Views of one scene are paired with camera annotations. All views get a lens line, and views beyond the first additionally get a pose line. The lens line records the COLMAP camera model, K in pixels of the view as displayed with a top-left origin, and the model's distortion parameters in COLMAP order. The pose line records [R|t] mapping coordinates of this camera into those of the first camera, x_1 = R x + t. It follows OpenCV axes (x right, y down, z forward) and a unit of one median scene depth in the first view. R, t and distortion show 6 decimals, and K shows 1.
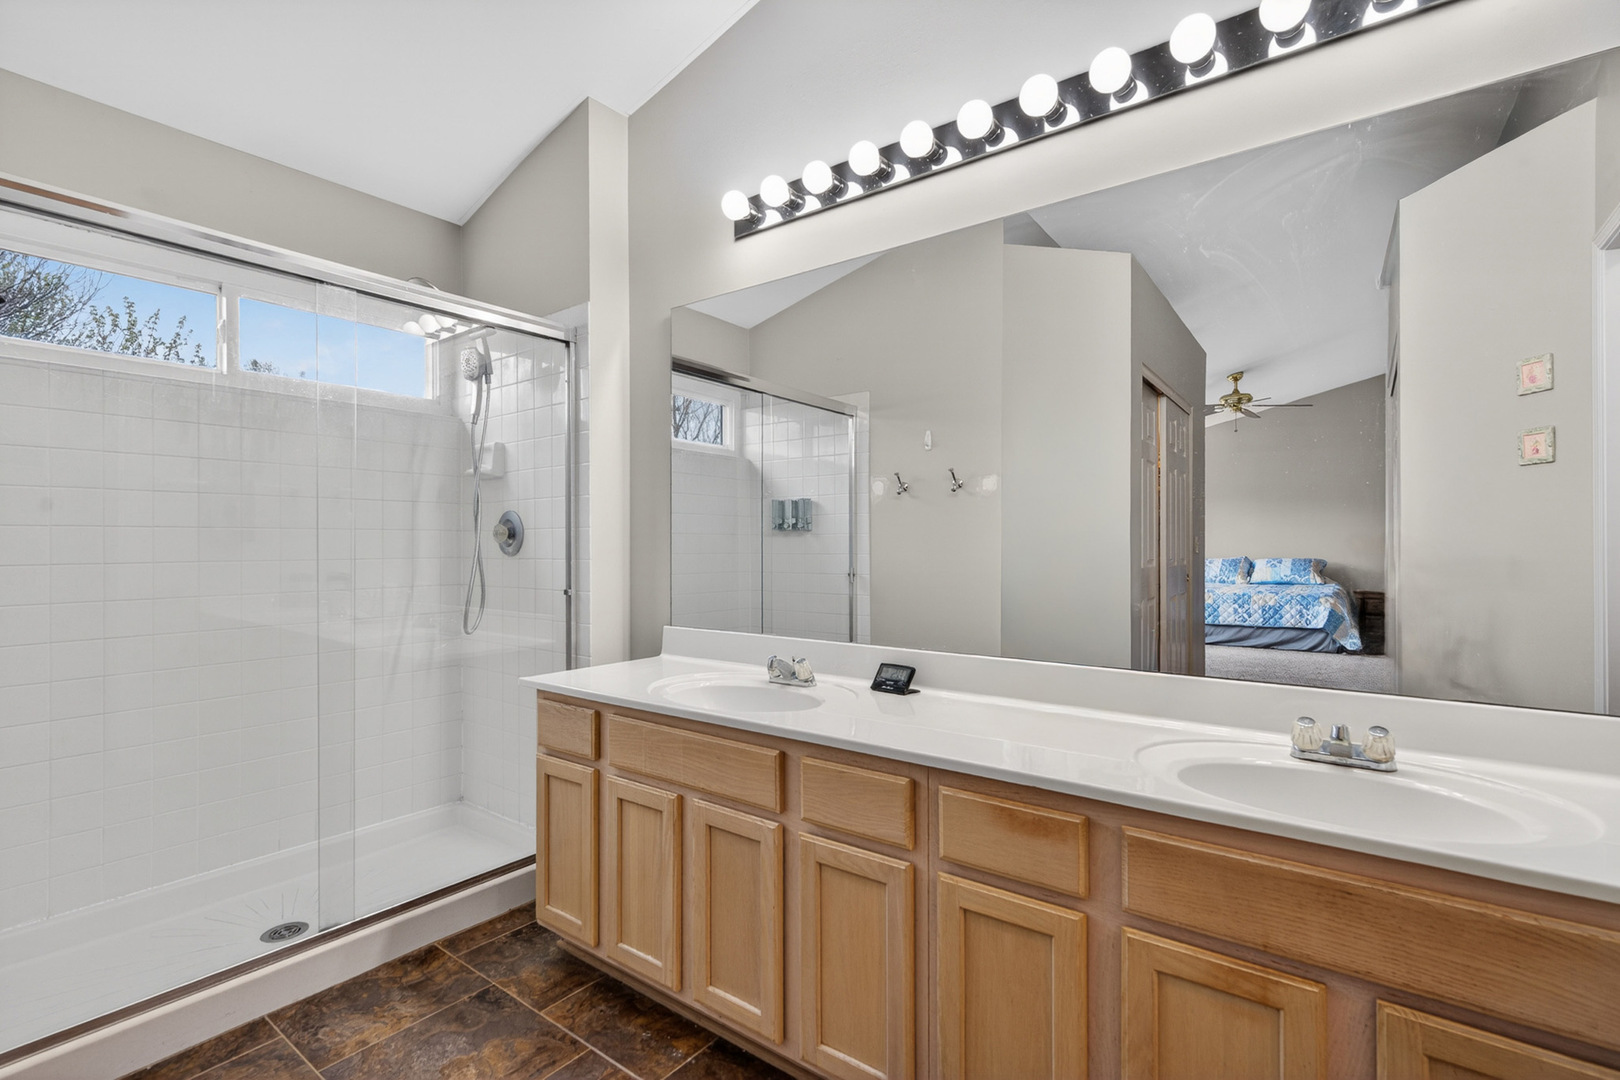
lens RADIAL K [[725.2, 0, 809.6], [0, 725.2, 541.5], [0, 0, 1]] dist [-0.000500, 0.000148]
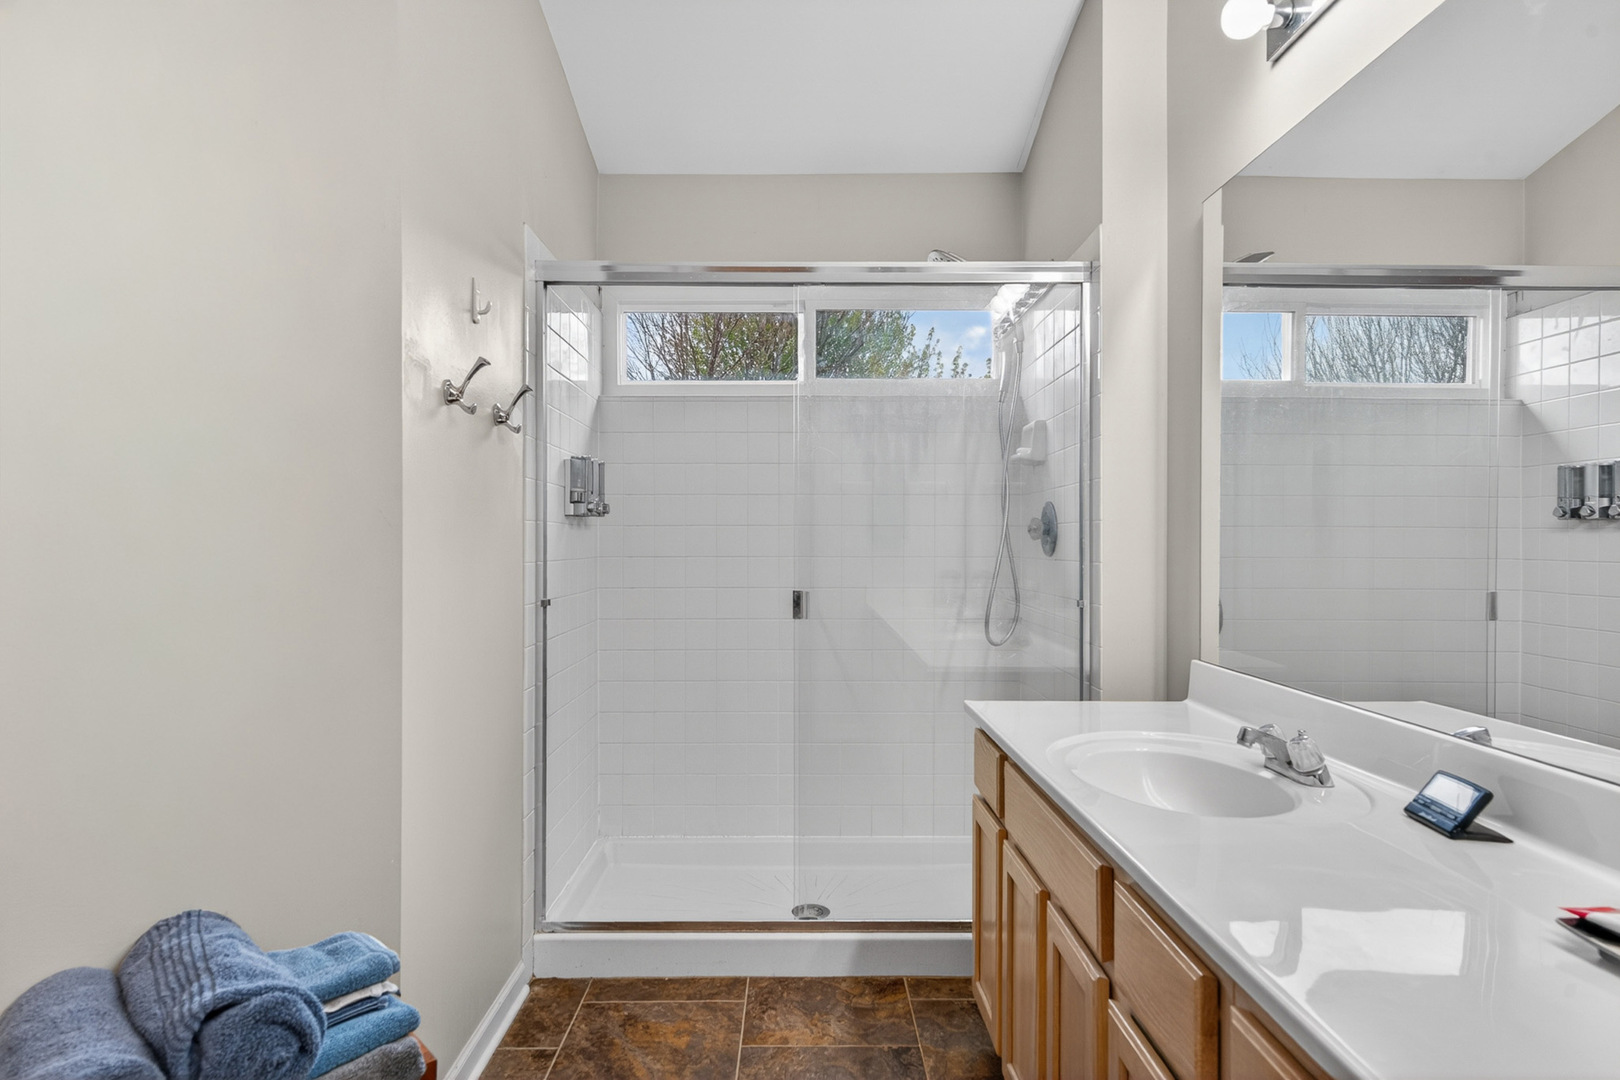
lens RADIAL K [[887.8, 0, 813.6], [0, 887.8, 542.3], [0, 0, 1]] dist [0.008244, 0.000613]
pose [[0.619335, 0.004913, -0.785112, 0.313475], [-0.001627, 0.999986, 0.004974, -0.000428], [0.785126, -0.001804, 0.619334, 0.232479]]
